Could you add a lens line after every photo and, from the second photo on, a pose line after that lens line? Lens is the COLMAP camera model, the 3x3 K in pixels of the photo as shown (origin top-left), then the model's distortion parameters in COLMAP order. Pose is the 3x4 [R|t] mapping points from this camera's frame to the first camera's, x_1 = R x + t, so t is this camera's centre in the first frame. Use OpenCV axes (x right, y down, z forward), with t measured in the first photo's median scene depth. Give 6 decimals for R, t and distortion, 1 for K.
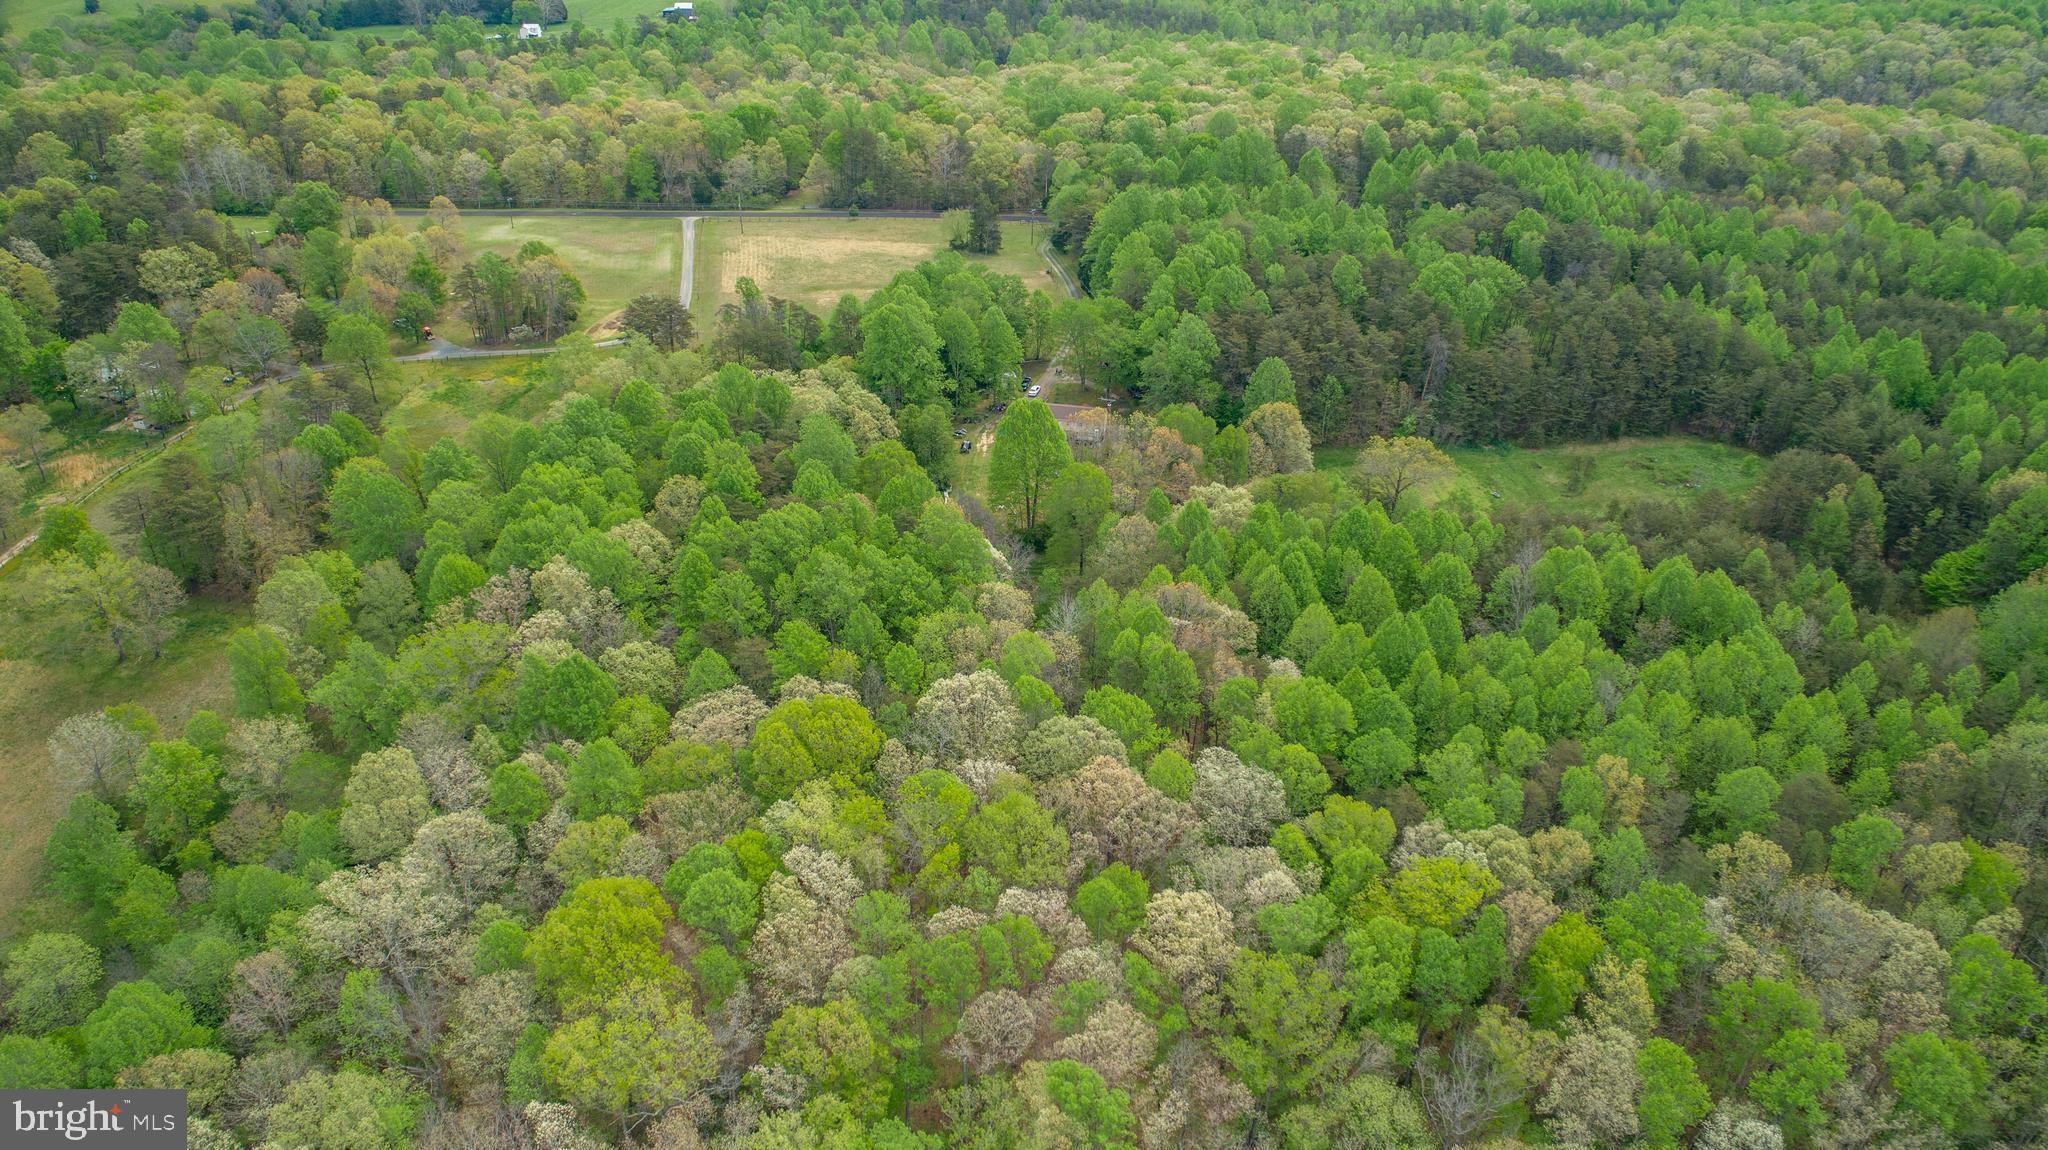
lens RADIAL K [[1375.4, 0, 1024.0], [0, 1375.4, 575.0], [0, 0, 1]] dist [-0.009033, 0.004687]
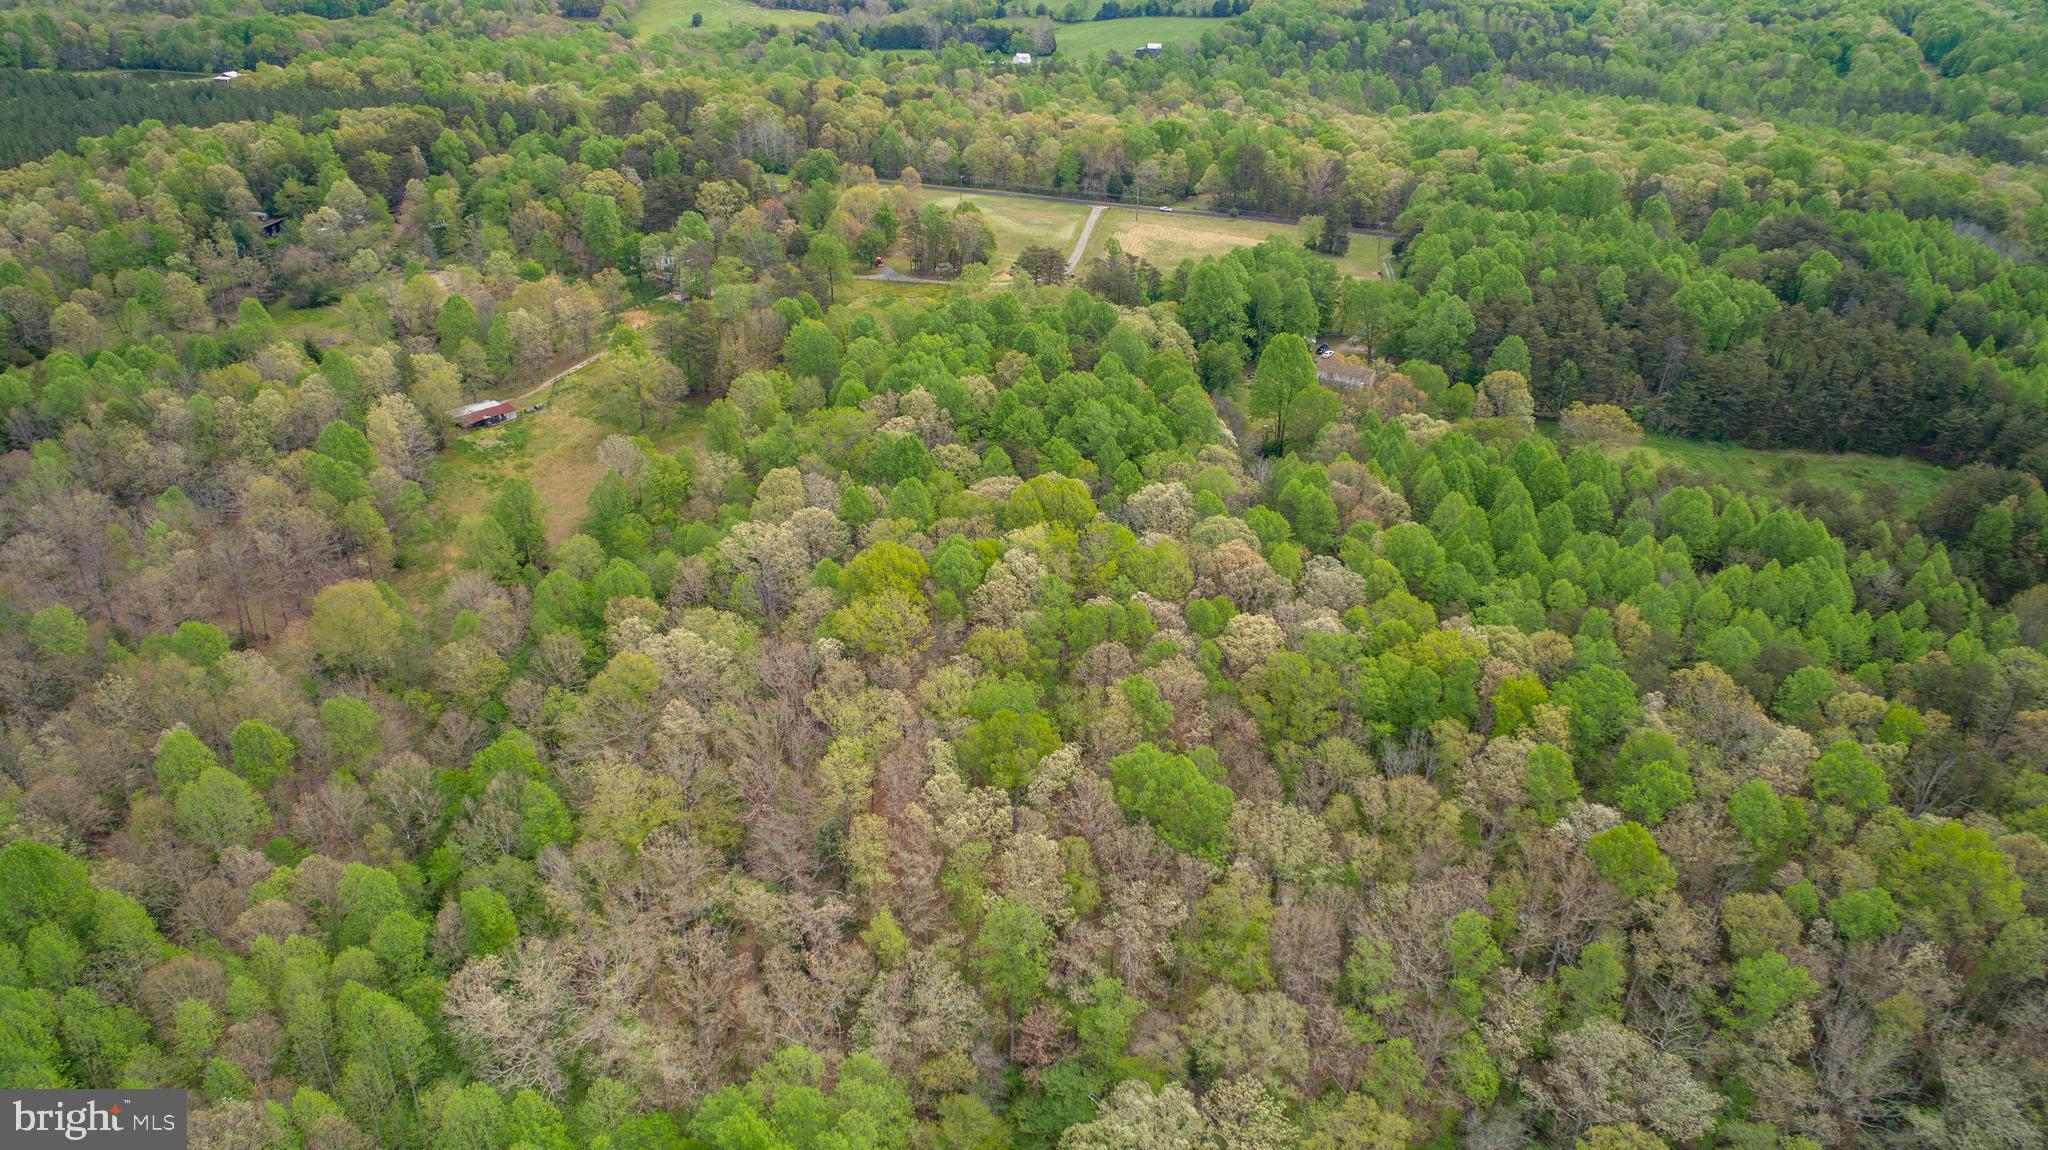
lens RADIAL K [[1375.4, 0, 1024.0], [0, 1375.4, 575.0], [0, 0, 1]] dist [-0.009033, 0.004687]
pose [[0.941188, 0.166115, -0.294229, 0.134826], [-0.177241, 0.984102, -0.011363, 0.110142], [0.287664, 0.062845, 0.955667, -0.202498]]
